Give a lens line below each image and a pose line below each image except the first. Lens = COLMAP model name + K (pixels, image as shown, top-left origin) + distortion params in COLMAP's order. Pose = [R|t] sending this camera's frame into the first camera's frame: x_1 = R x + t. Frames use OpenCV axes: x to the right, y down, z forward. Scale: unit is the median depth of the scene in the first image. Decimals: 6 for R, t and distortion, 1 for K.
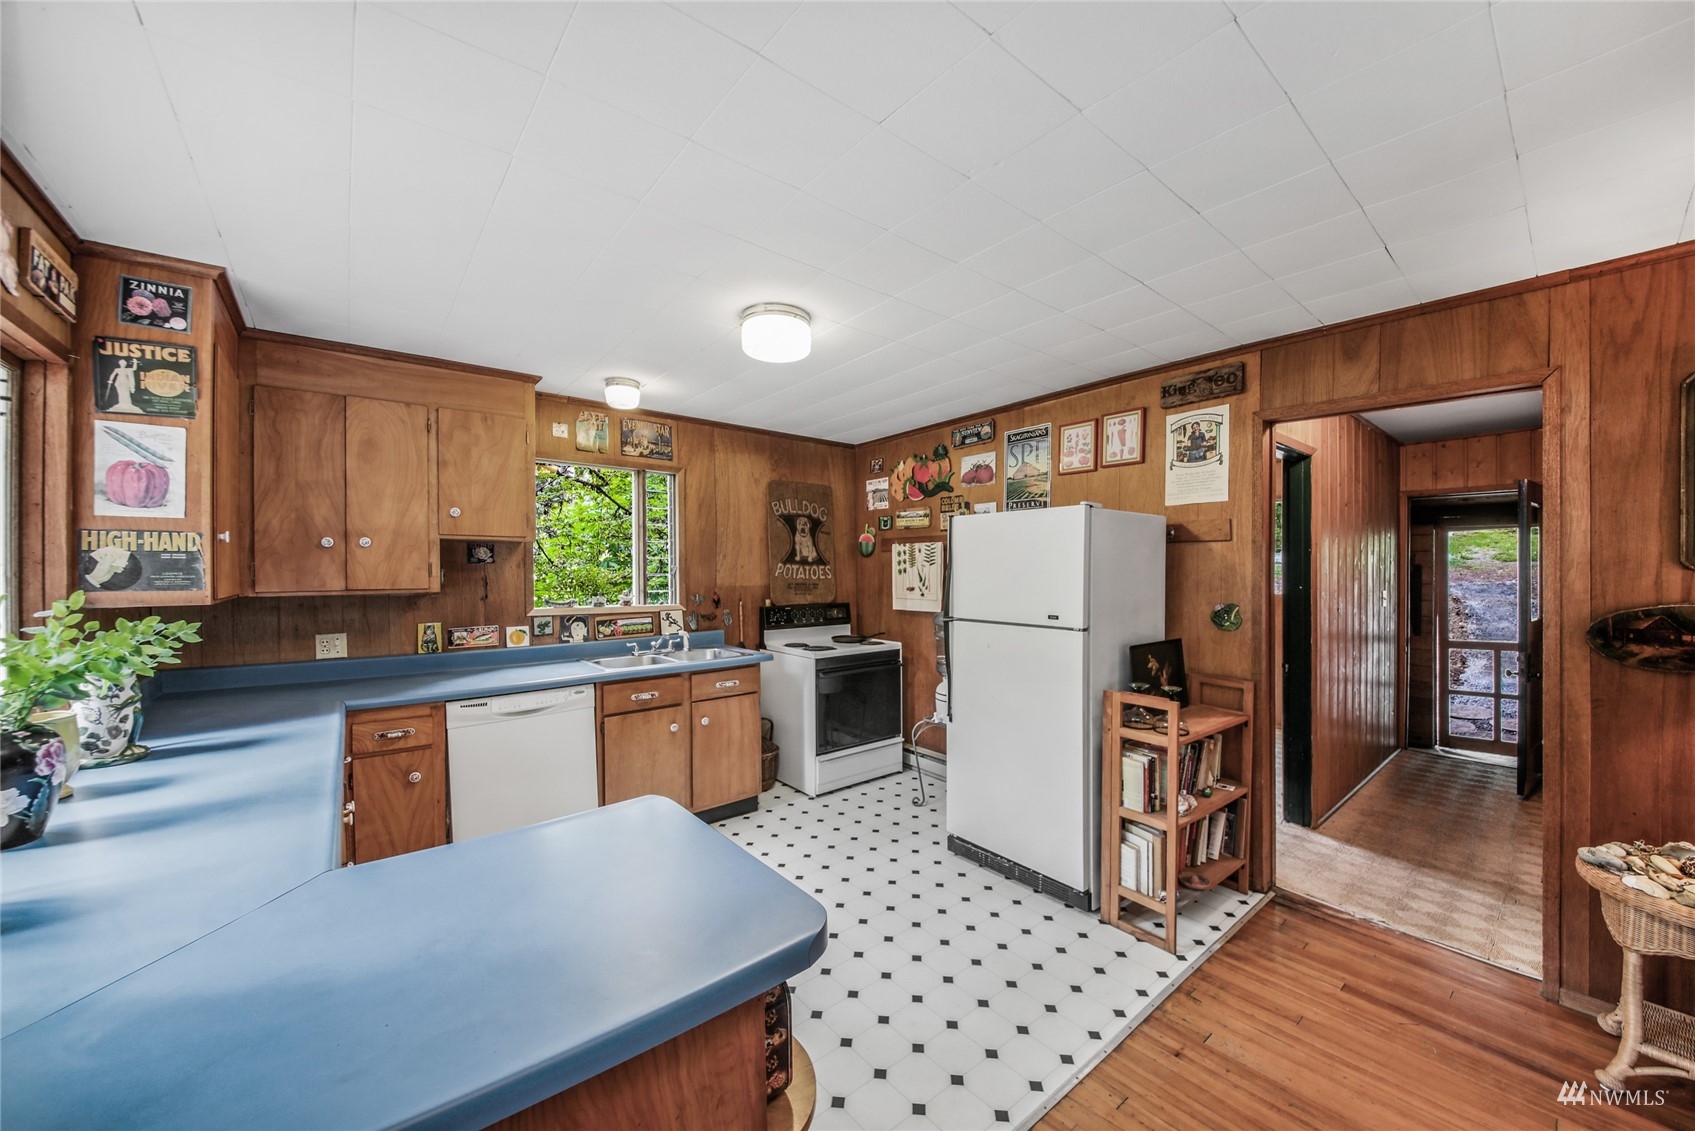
lens RADIAL K [[617.4, 0, 861.3], [0, 617.4, 564.6], [0, 0, 1]] dist [0.000774, -0.005621]
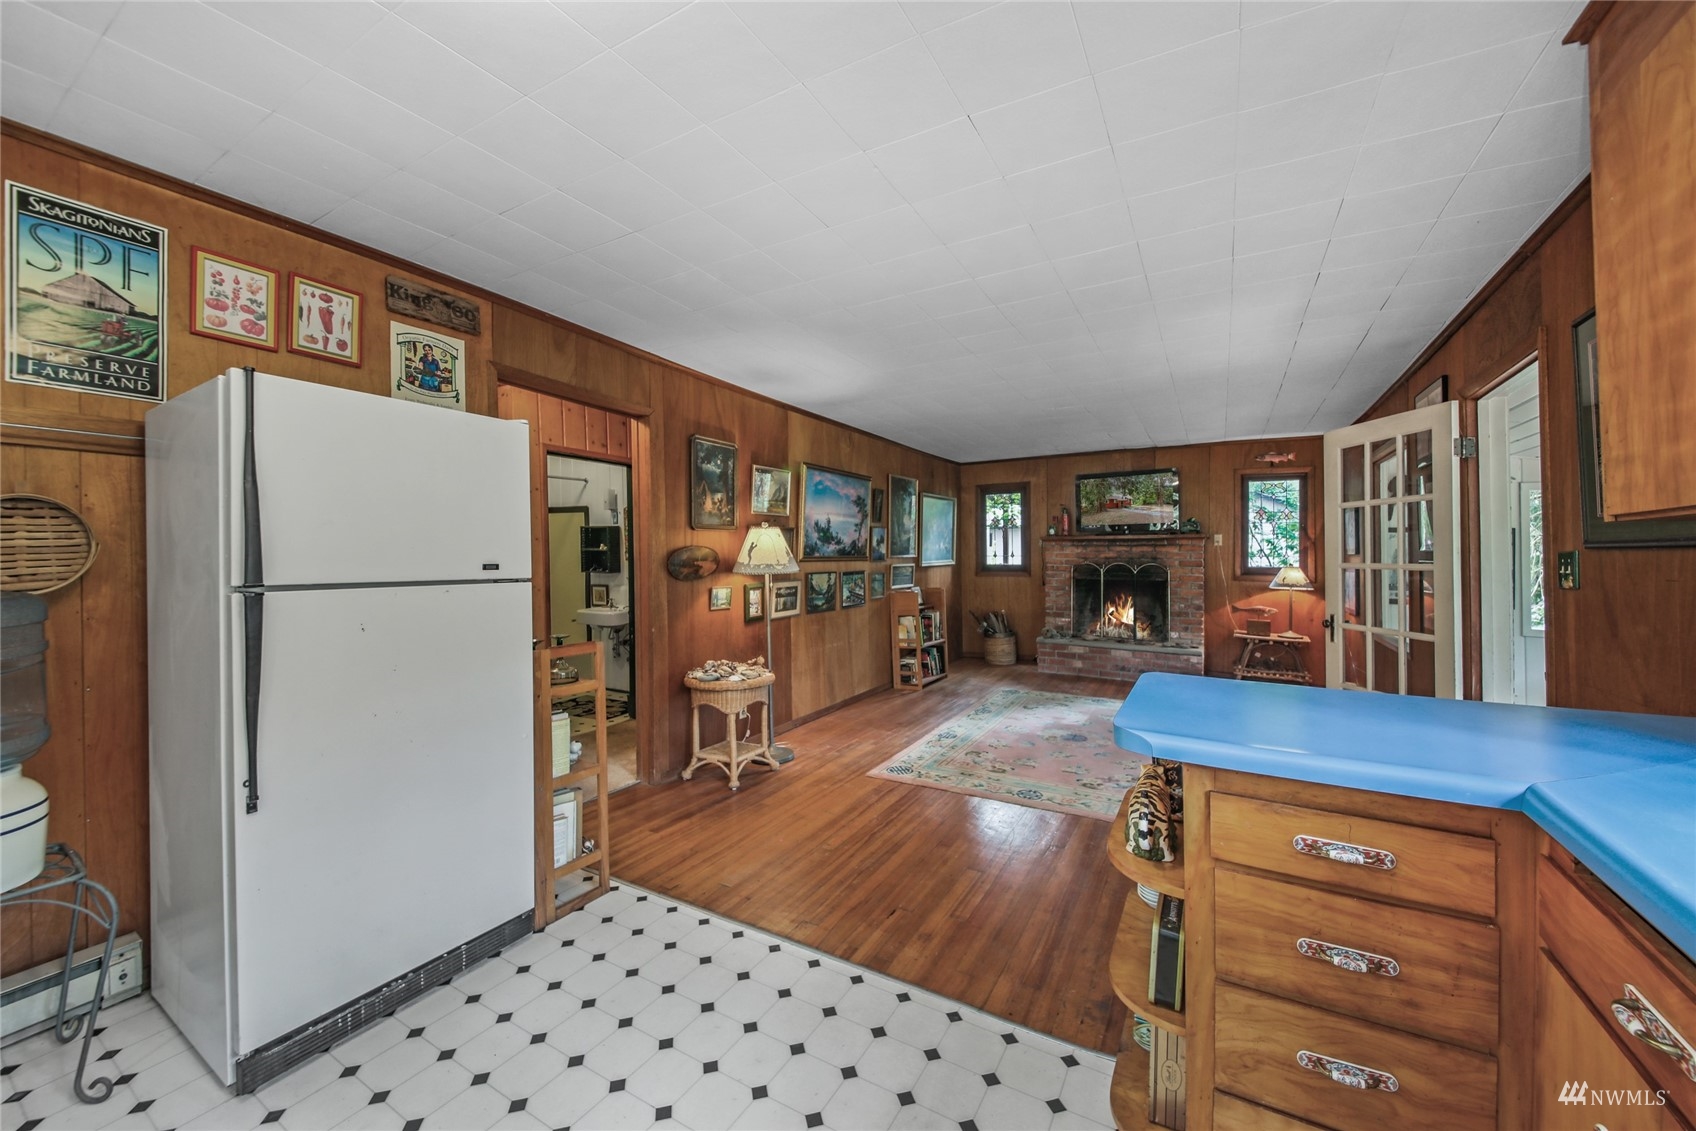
lens RADIAL K [[629.5, 0, 846.0], [0, 629.5, 536.5], [0, 0, 1]] dist [0.000750, 0.000009]
pose [[-0.330333, 0.033376, 0.943274, -0.472172], [-0.000091, 0.999373, -0.035393, 0.067163], [-0.943864, -0.011777, -0.330123, 0.753327]]
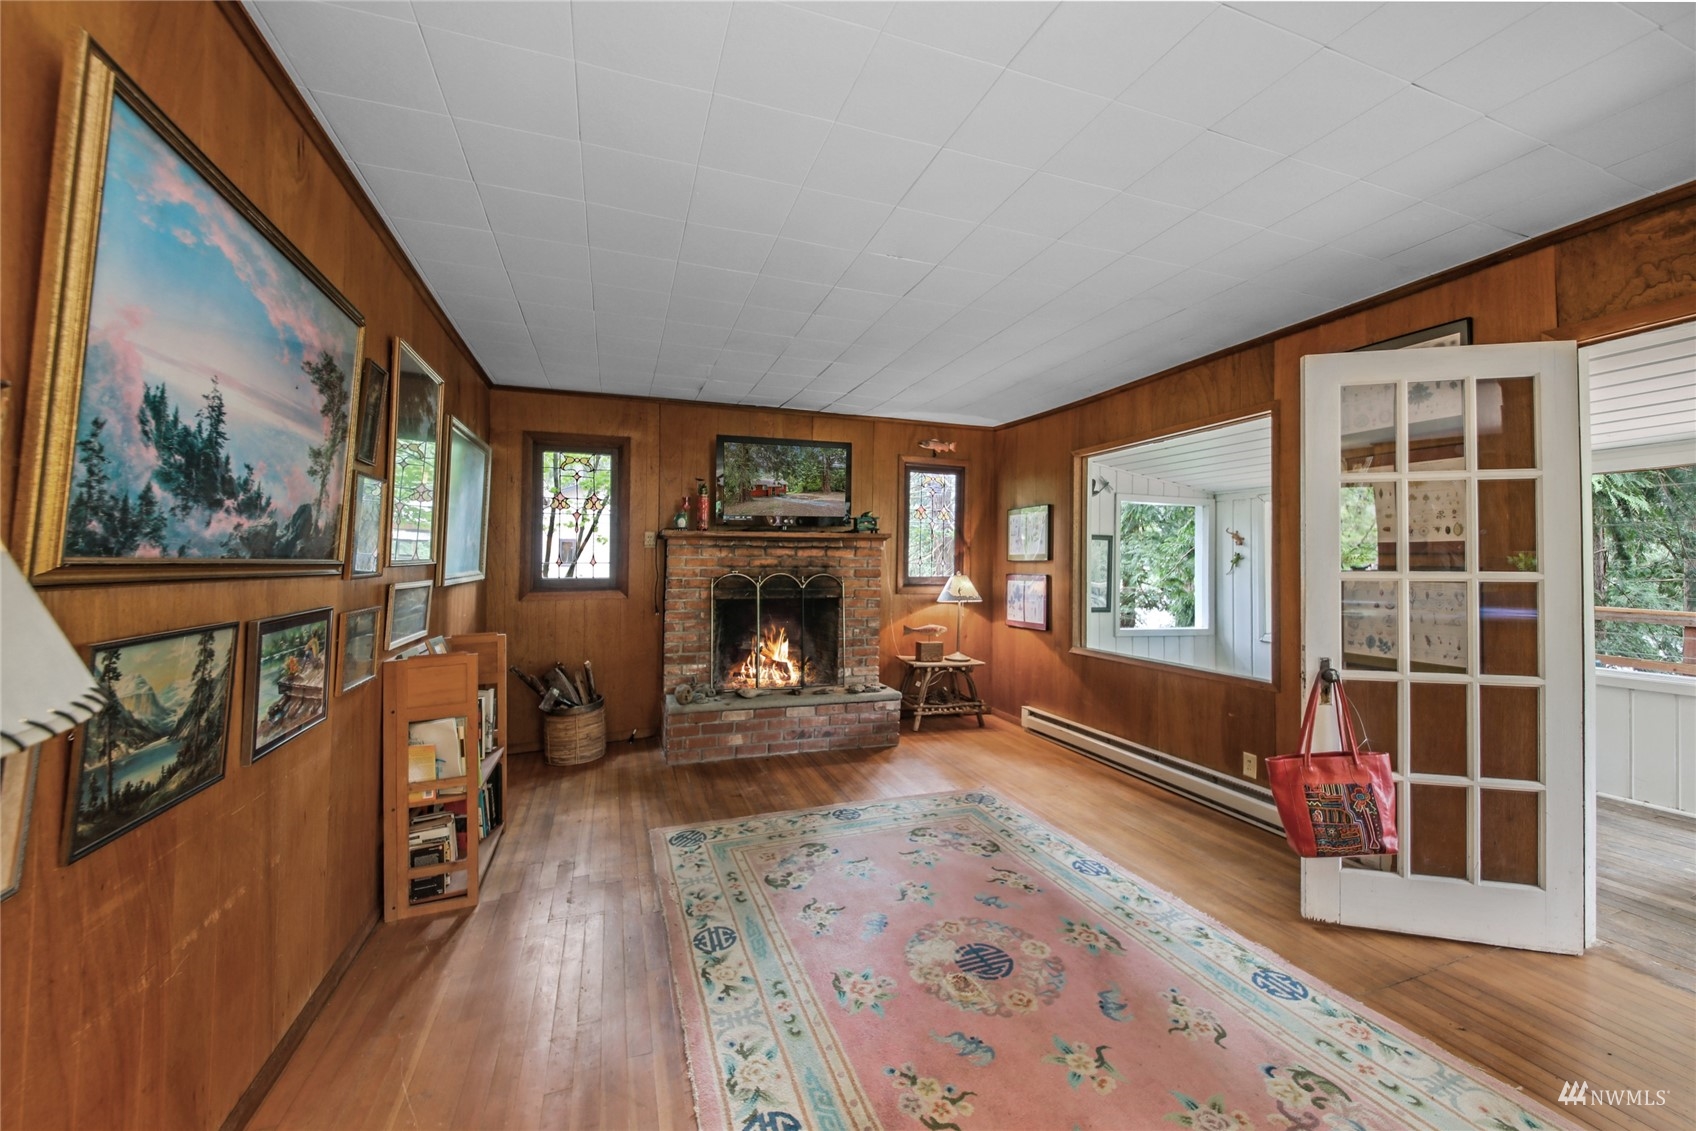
lens RADIAL K [[636.0, 0, 835.9], [0, 636.0, 549.3], [0, 0, 1]] dist [0.050351, -0.024150]
pose [[-0.936521, 0.011559, 0.350420, 0.652370], [0.002234, 0.999633, -0.027006, 0.065560], [-0.350604, -0.024509, -0.936203, 0.476306]]
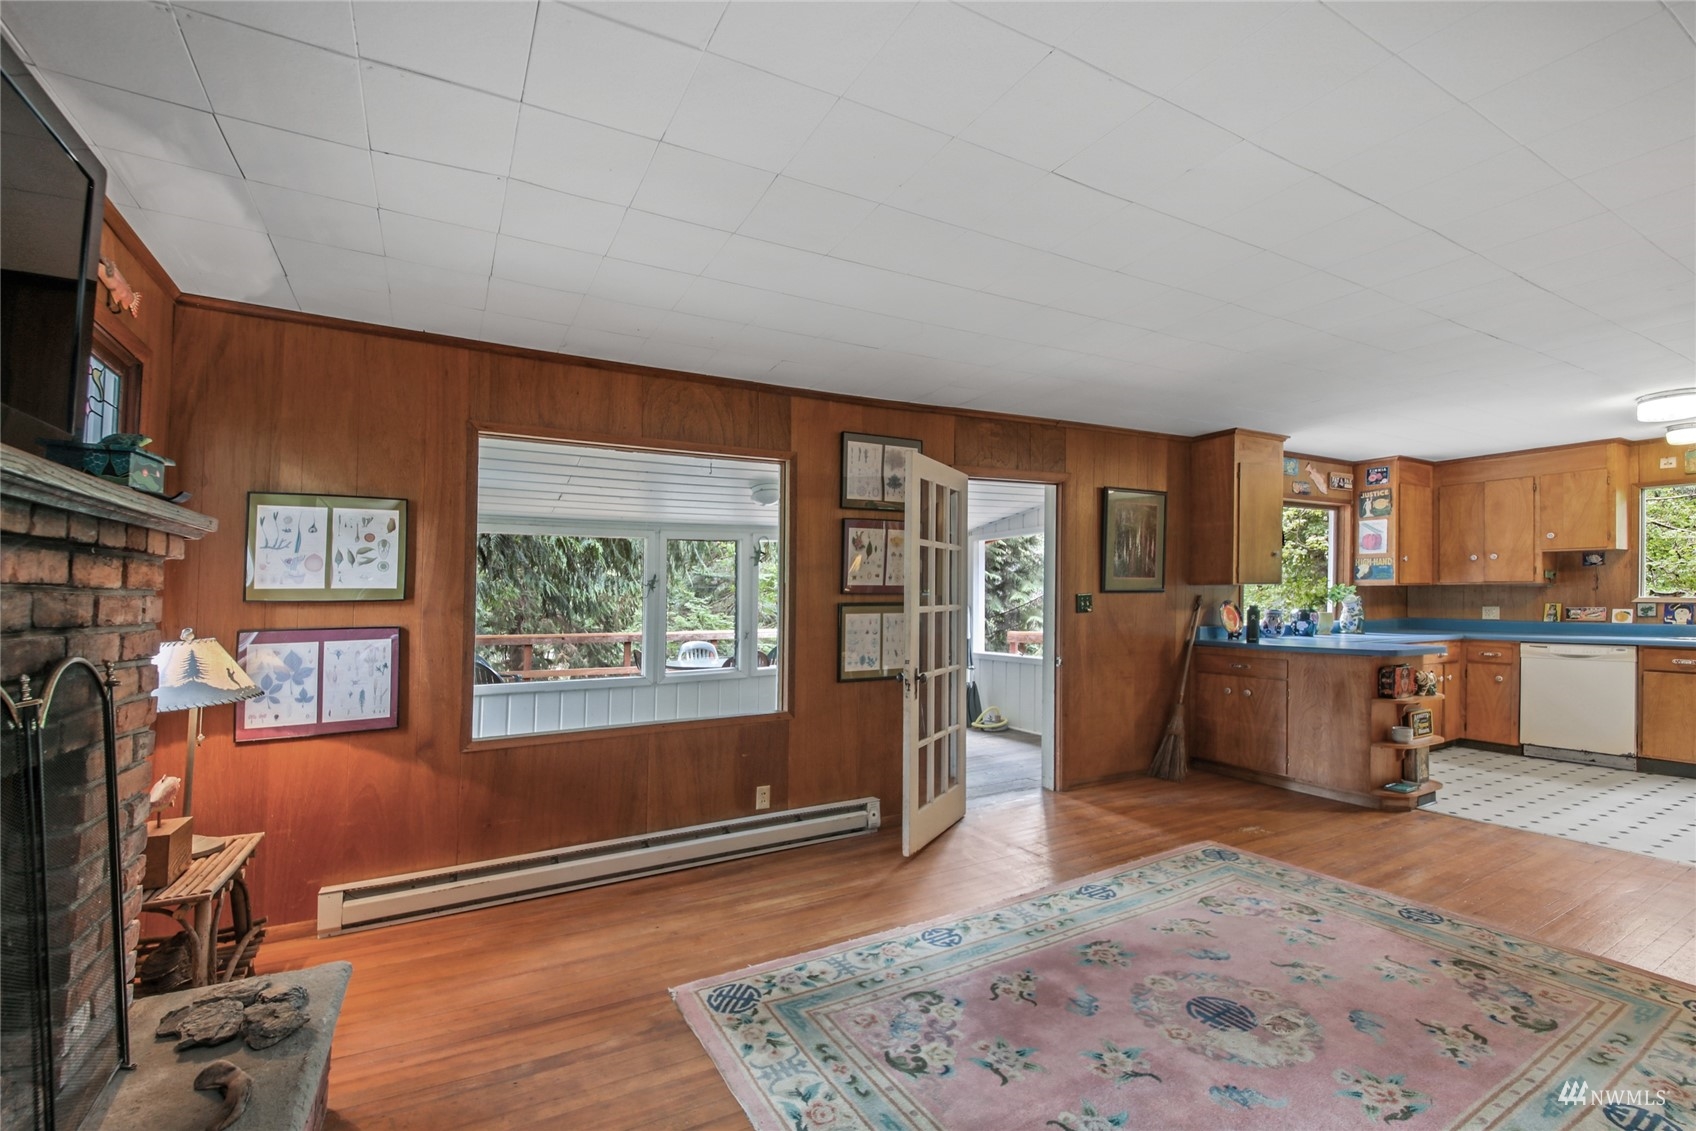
lens RADIAL K [[659.1, 0, 816.0], [0, 659.1, 599.5], [0, 0, 1]] dist [0.001617, -0.007678]
pose [[-0.253547, 0.009472, -0.967277, 1.487937], [0.012524, 0.999900, 0.006509, 0.051219], [0.967242, -0.010464, -0.253641, -0.446198]]
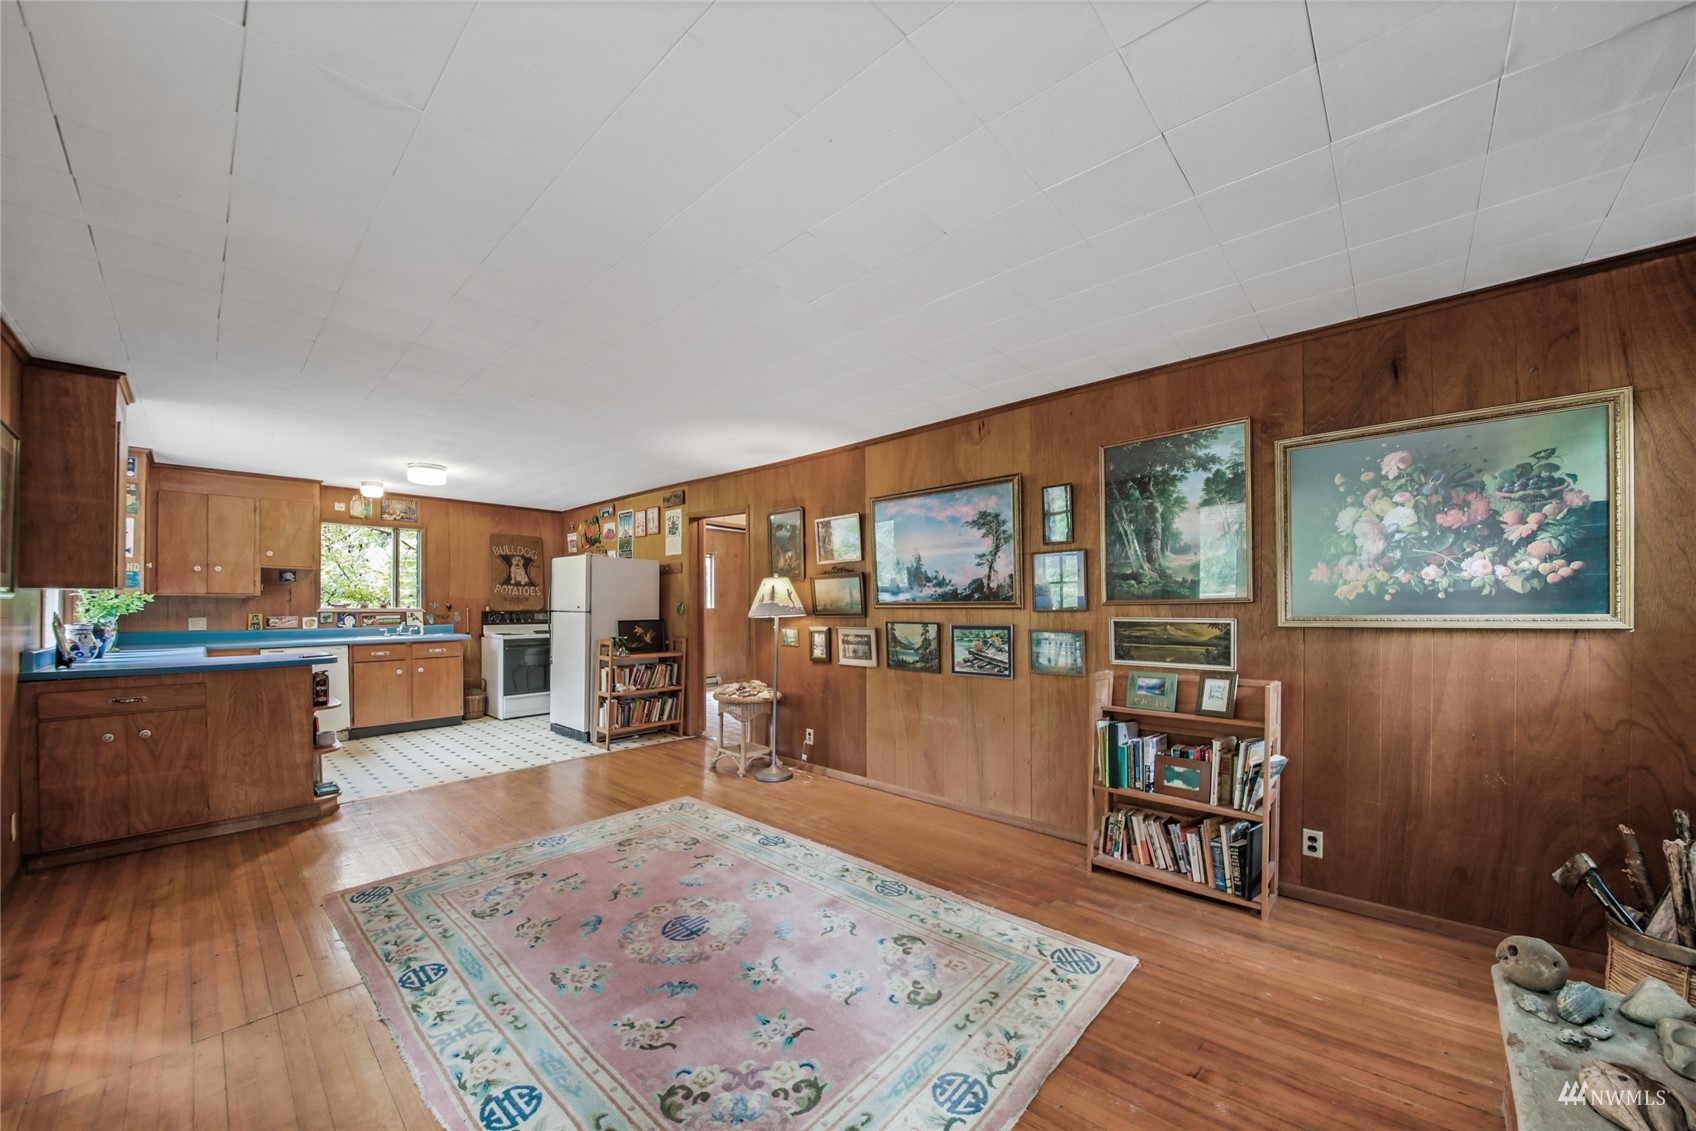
lens RADIAL K [[604.4, 0, 854.3], [0, 604.4, 597.5], [0, 0, 1]] dist [0.014222, -0.019545]
pose [[0.991222, 0.001841, 0.132196, 0.859442], [-0.001120, 0.999984, -0.005528, 0.056952], [-0.132204, 0.005331, 0.991208, -1.044241]]
